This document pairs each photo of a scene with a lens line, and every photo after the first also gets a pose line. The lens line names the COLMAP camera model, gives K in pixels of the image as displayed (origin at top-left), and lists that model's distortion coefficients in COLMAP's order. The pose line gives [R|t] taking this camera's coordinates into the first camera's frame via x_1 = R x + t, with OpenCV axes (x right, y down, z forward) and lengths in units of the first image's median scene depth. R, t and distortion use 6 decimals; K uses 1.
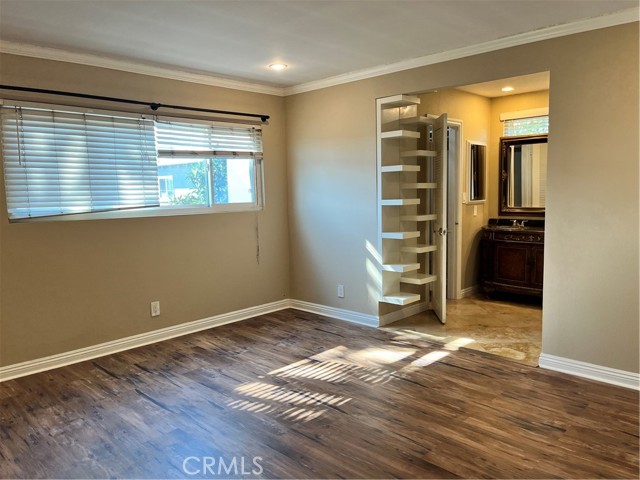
lens RADIAL K [[485.7, 0, 324.3], [0, 485.7, 240.6], [0, 0, 1]] dist [0.073889, -0.102886]
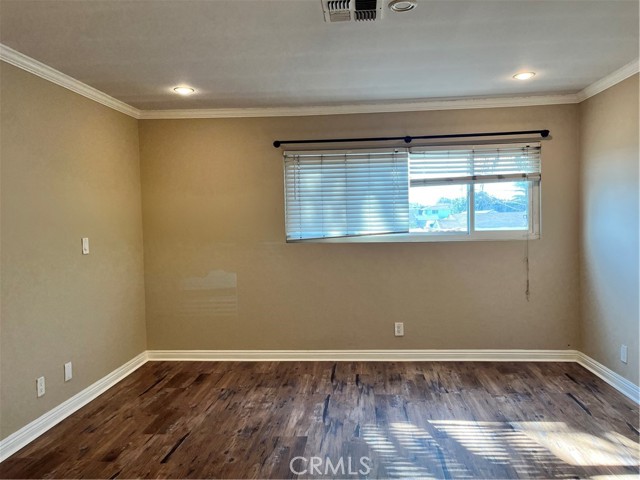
lens RADIAL K [[485.7, 0, 324.3], [0, 485.7, 240.6], [0, 0, 1]] dist [0.073889, -0.102886]
pose [[0.640592, 0.041557, -0.766756, 0.368806], [-0.072478, 0.997349, -0.006498, -0.034846], [0.764453, 0.059736, 0.641906, 0.197291]]
